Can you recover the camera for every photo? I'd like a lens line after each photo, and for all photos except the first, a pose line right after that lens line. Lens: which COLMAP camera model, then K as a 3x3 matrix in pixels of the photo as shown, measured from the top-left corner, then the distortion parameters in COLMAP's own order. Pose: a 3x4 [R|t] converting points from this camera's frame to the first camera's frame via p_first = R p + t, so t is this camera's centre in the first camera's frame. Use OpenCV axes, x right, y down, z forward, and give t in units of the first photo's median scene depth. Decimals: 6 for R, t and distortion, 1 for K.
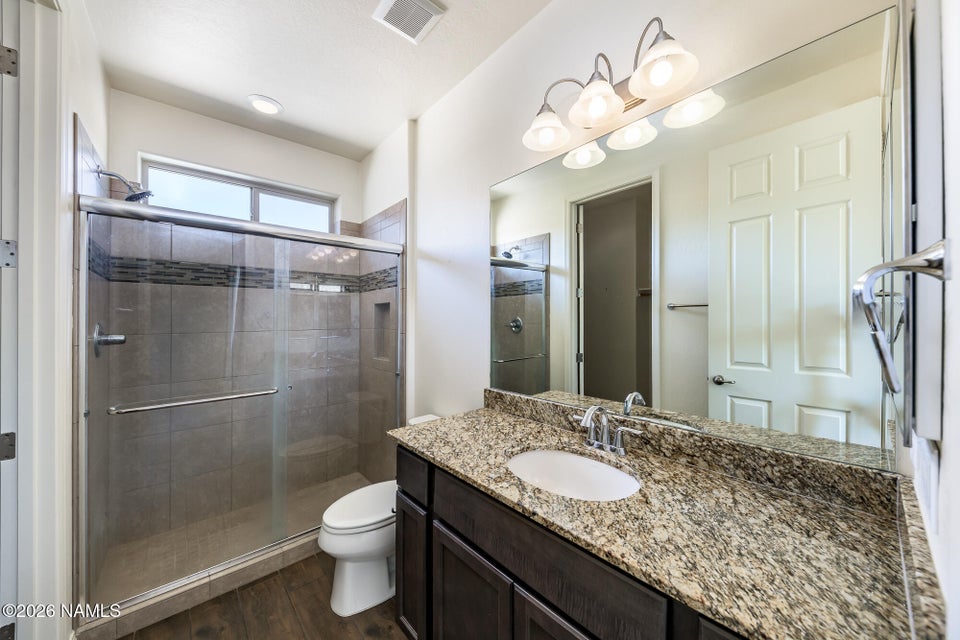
lens RADIAL K [[334.4, 0, 479.2], [0, 334.4, 320.3], [0, 0, 1]] dist [0.000899, -0.000308]
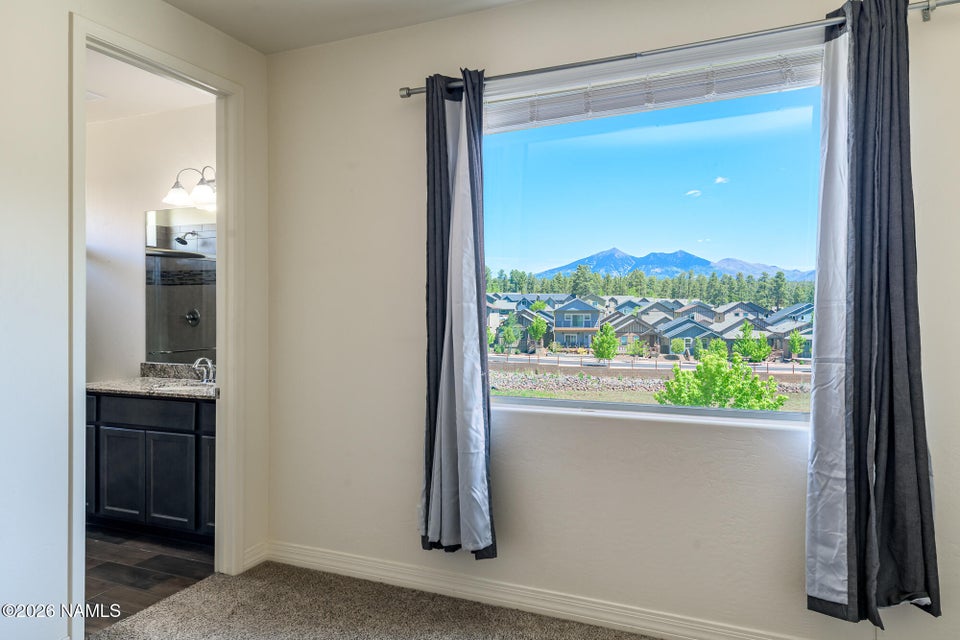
lens RADIAL K [[628.5, 0, 480.5], [0, 628.5, 318.2], [0, 0, 1]] dist [0.017466, 0.001254]
pose [[0.900075, -0.001196, 0.435734, 0.137208], [-0.001430, 0.999983, 0.005699, 0.010486], [-0.435733, -0.005753, 0.900058, -1.851426]]
